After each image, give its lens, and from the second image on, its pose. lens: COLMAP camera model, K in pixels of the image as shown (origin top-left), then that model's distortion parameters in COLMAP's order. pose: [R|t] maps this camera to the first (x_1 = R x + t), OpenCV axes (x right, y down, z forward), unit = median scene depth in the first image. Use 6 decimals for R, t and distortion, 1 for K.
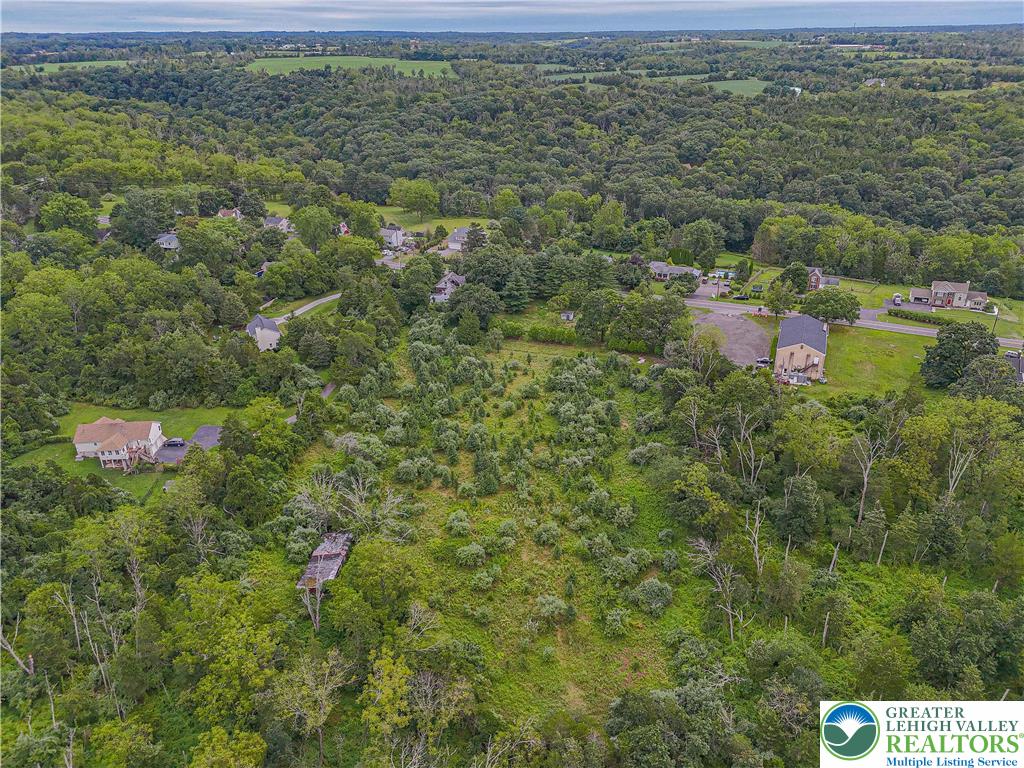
lens RADIAL K [[752.5, 0, 512.0], [0, 752.5, 384.0], [0, 0, 1]] dist [0.104532, -0.117308]
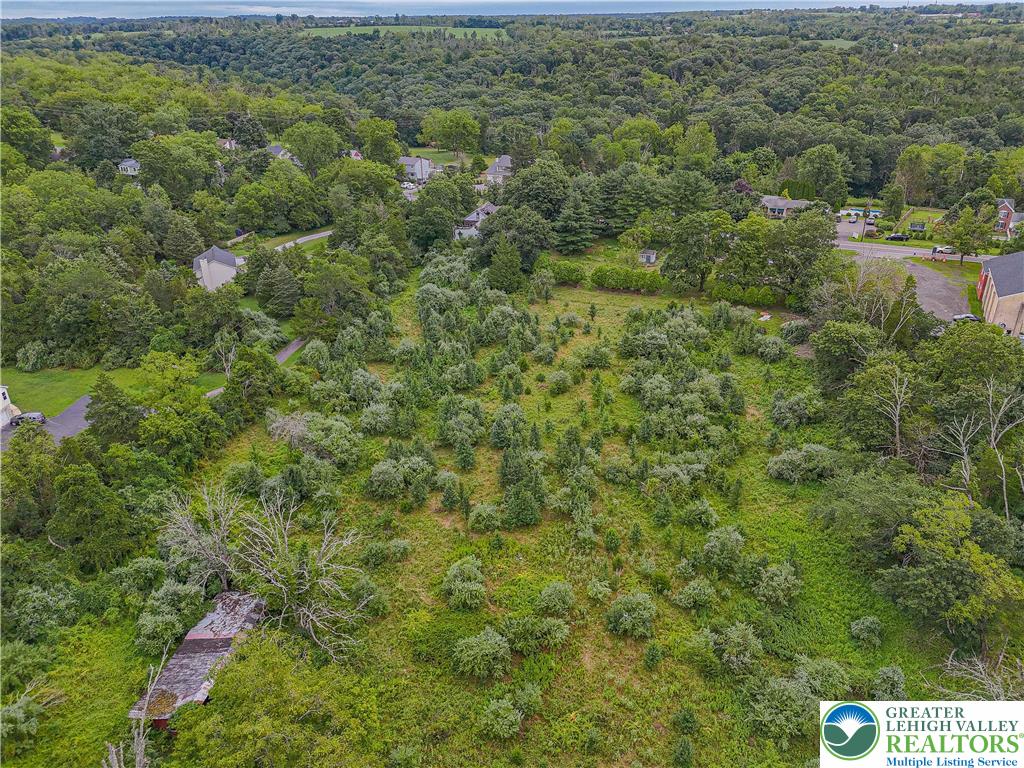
lens RADIAL K [[752.5, 0, 512.0], [0, 752.5, 384.0], [0, 0, 1]] dist [0.104532, -0.117308]
pose [[0.997579, 0.026116, -0.064448, -0.004080], [-0.025232, 0.999576, 0.014505, 0.023720], [0.064799, -0.012844, 0.997816, 0.331798]]
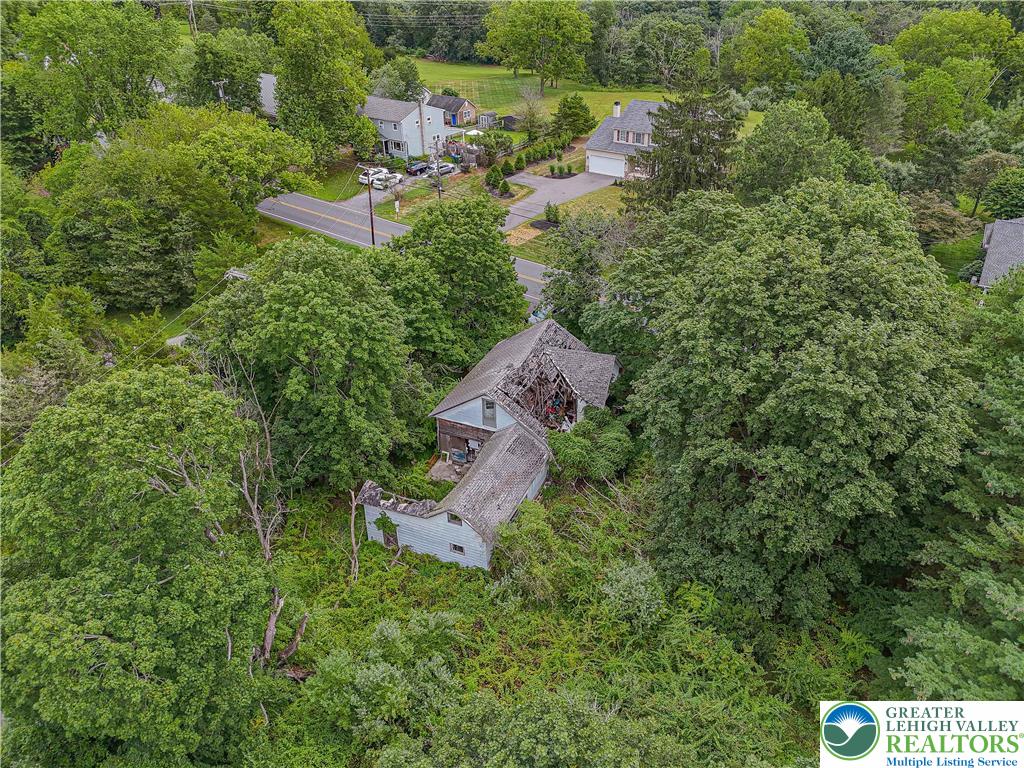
lens RADIAL K [[752.5, 0, 512.0], [0, 752.5, 384.0], [0, 0, 1]] dist [0.104532, -0.117308]
pose [[0.972124, 0.112670, -0.205623, -0.061102], [-0.087993, 0.988188, 0.125470, -0.197571], [0.217330, -0.103879, 0.970555, 1.038753]]
